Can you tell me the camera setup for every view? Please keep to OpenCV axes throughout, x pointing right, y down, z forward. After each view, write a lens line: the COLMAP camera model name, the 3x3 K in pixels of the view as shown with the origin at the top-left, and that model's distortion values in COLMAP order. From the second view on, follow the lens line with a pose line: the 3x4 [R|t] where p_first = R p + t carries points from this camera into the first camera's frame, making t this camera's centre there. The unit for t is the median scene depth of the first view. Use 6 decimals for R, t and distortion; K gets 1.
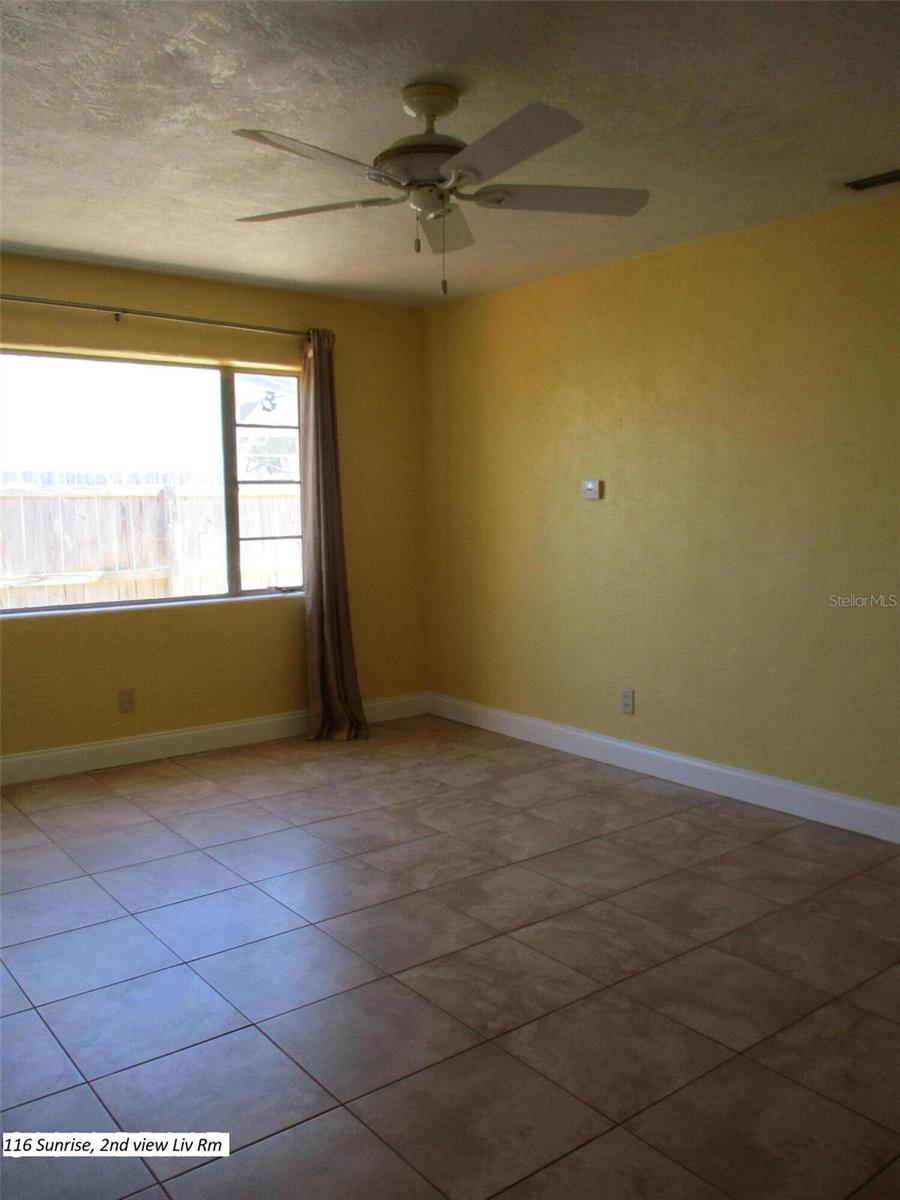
lens RADIAL K [[988.7, 0, 449.4], [0, 988.7, 603.6], [0, 0, 1]] dist [-0.005642, 0.000029]
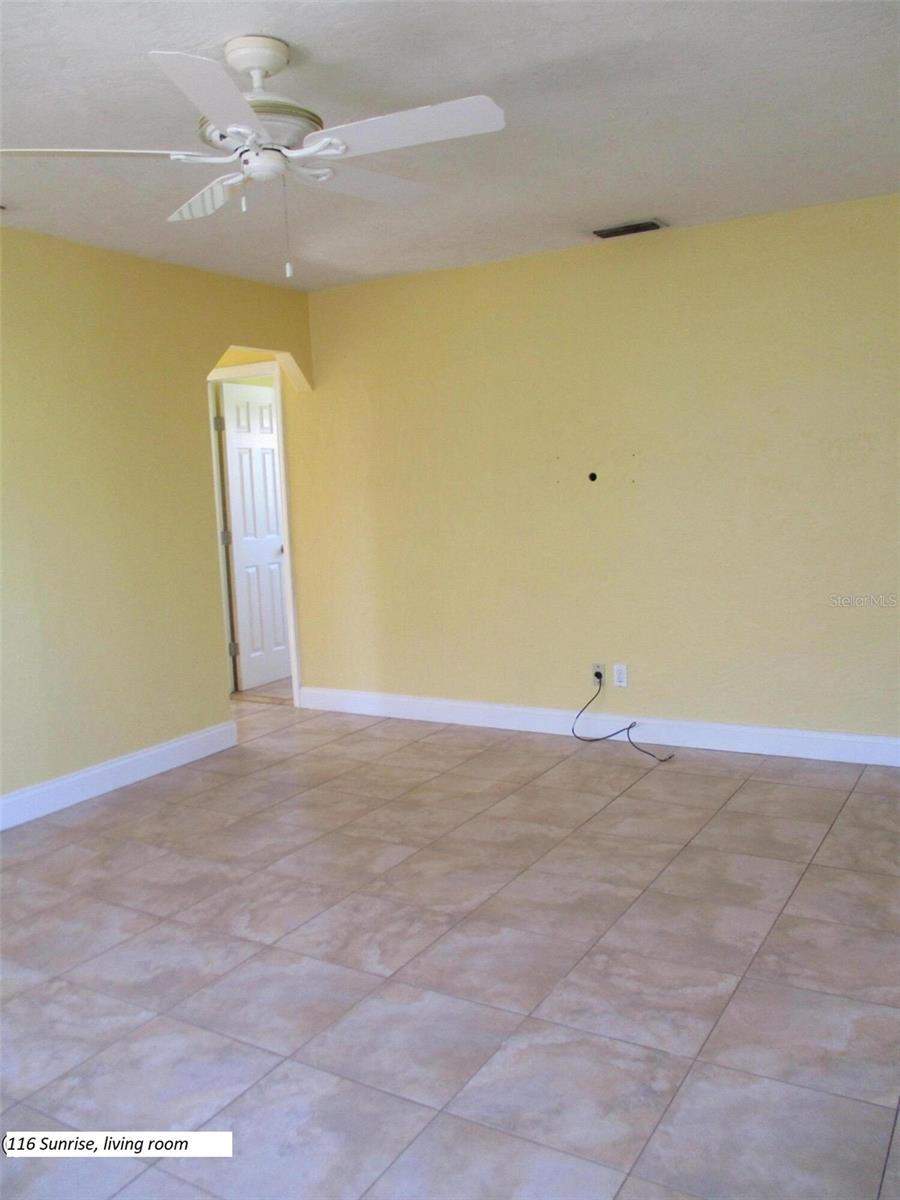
lens RADIAL K [[988.7, 0, 449.0], [0, 988.7, 597.1], [0, 0, 1]] dist [-0.005642, 0.000029]
pose [[-0.384088, -0.068072, 0.920784, -0.819418], [0.136532, 0.982127, 0.129559, -0.088980], [-0.913146, 0.175478, -0.367929, 1.079157]]
